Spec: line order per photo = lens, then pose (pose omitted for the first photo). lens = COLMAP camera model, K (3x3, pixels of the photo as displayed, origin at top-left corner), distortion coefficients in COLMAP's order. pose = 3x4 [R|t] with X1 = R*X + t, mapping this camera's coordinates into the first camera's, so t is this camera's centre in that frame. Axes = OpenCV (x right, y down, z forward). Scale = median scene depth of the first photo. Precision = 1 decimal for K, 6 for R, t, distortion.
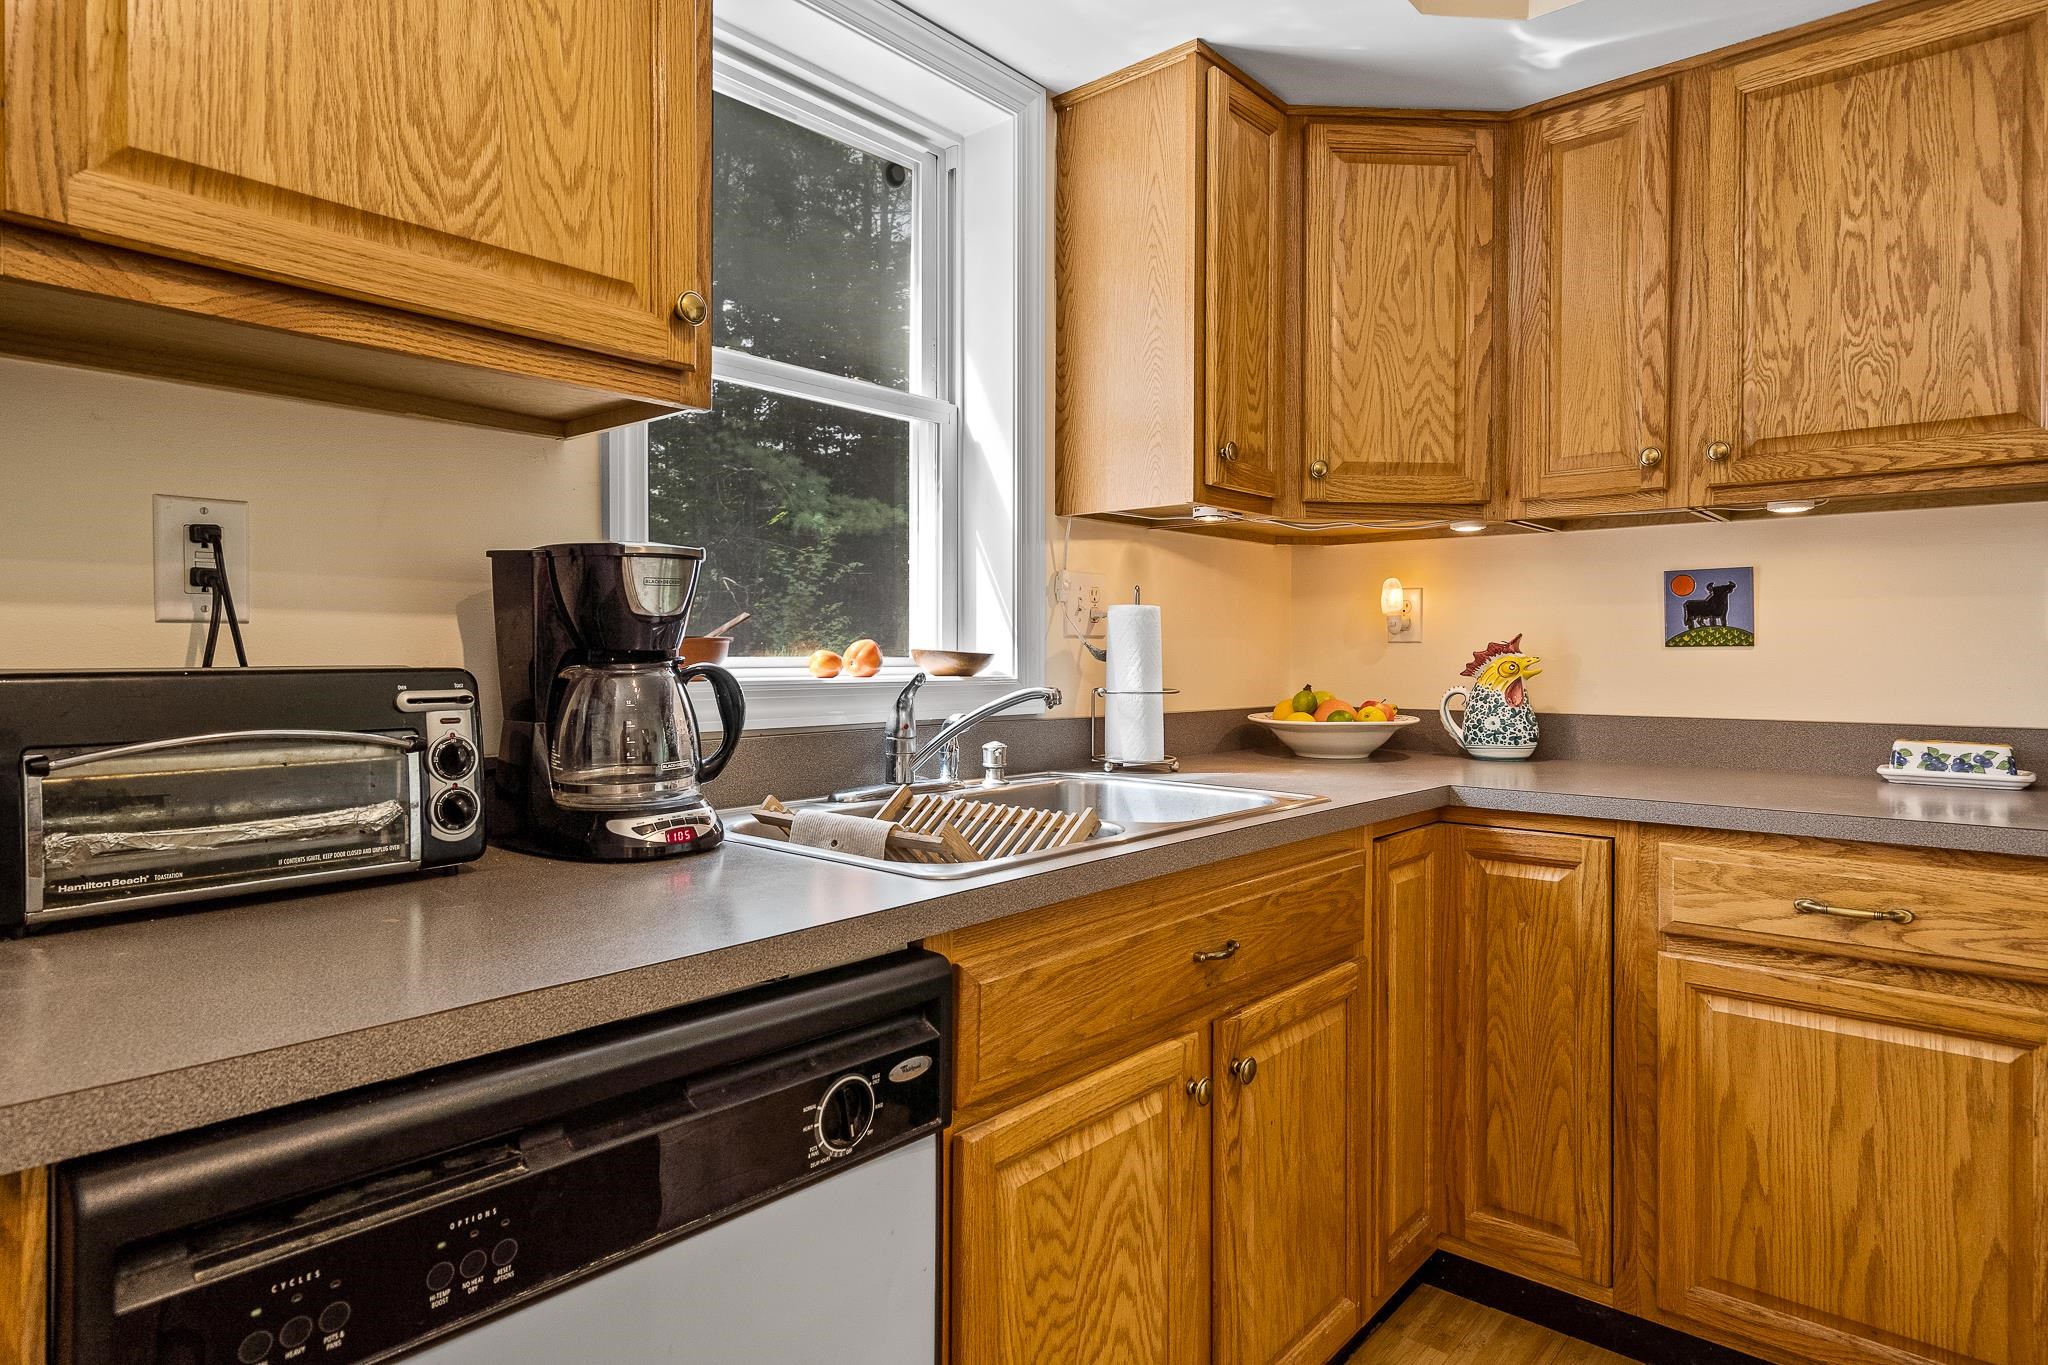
lens RADIAL K [[1158.3, 0, 1022.0], [0, 1158.3, 646.0], [0, 0, 1]] dist [0.001742, 0.000505]
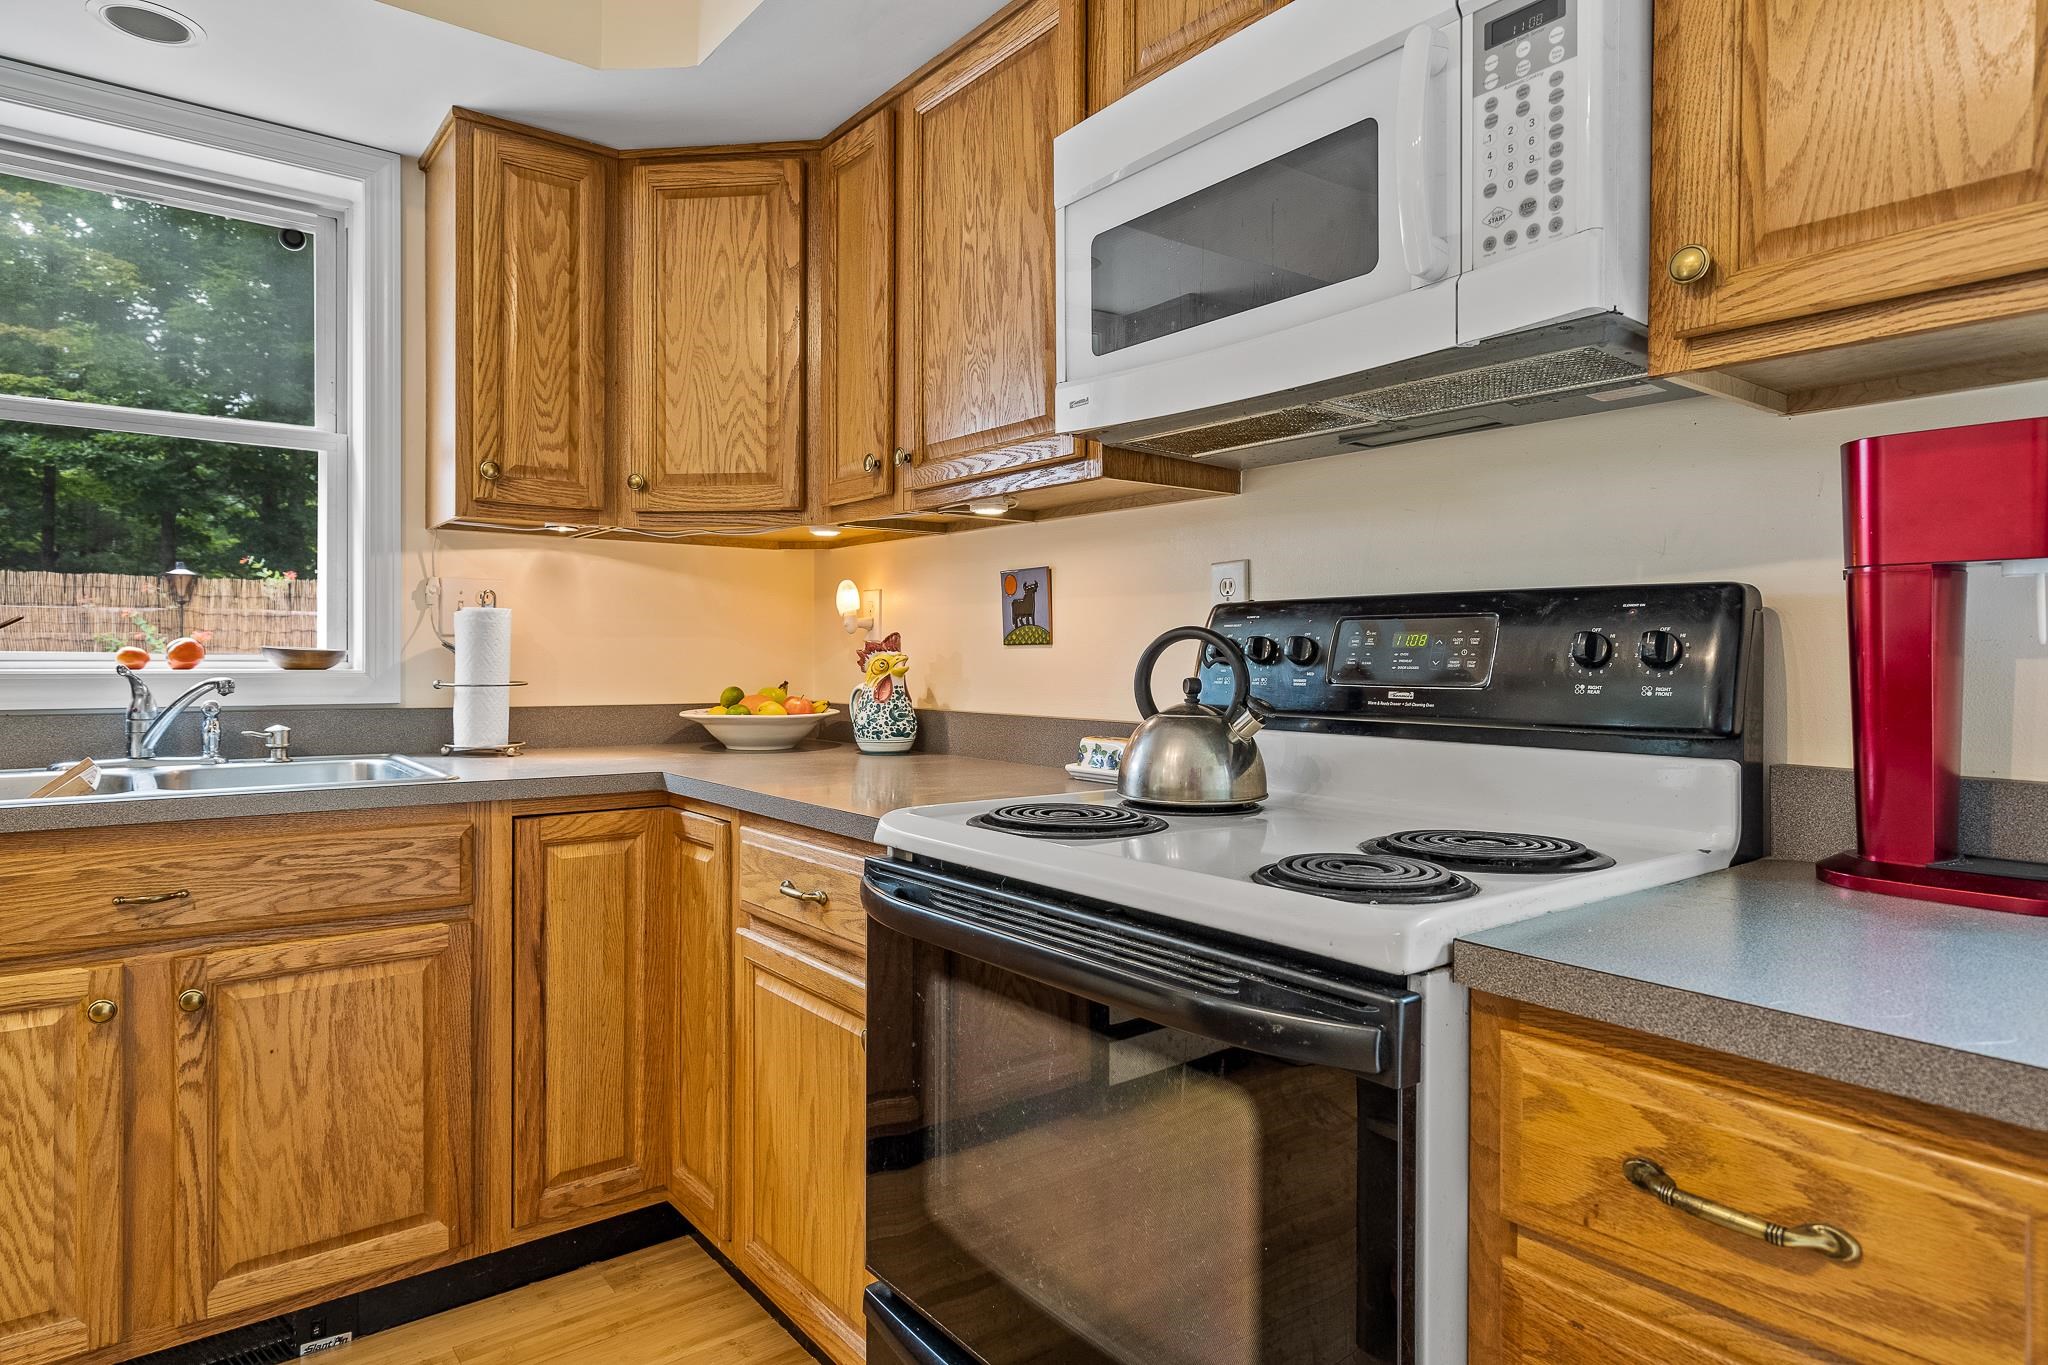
lens RADIAL K [[1164.5, 0, 1023.9], [0, 1164.5, 642.1], [0, 0, 1]] dist [-0.005523, -0.000753]
pose [[0.983661, -0.000180, -0.180029, 0.801710], [-0.000775, 0.999986, -0.005234, 0.003373], [0.180027, 0.005288, 0.983647, -0.009634]]
